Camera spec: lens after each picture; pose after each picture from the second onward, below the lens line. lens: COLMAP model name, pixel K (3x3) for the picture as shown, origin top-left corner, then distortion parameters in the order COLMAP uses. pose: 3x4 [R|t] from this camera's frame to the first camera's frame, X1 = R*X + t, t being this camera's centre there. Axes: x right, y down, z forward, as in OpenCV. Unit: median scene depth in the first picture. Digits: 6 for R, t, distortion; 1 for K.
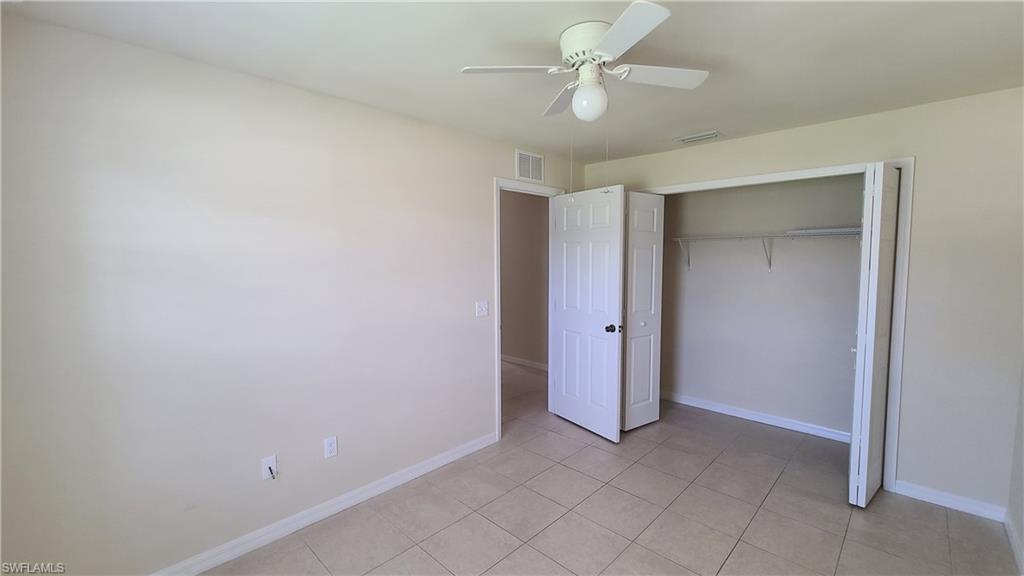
lens RADIAL K [[433.3, 0, 512.0], [0, 433.3, 288.0], [0, 0, 1]] dist [0.000057, -0.000041]
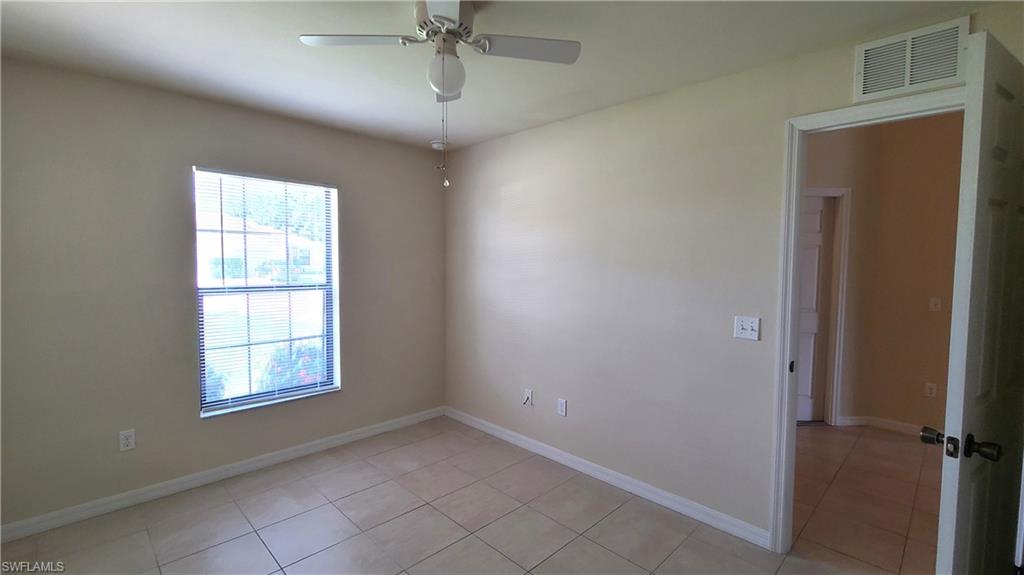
lens RADIAL K [[433.3, 0, 512.0], [0, 433.3, 287.5], [0, 0, 1]] dist [0.000057, -0.000041]
pose [[-0.018167, 0.060505, -0.998003, 0.592661], [-0.086208, 0.994355, 0.061853, -0.024039], [0.996111, 0.087160, -0.012848, 0.641177]]
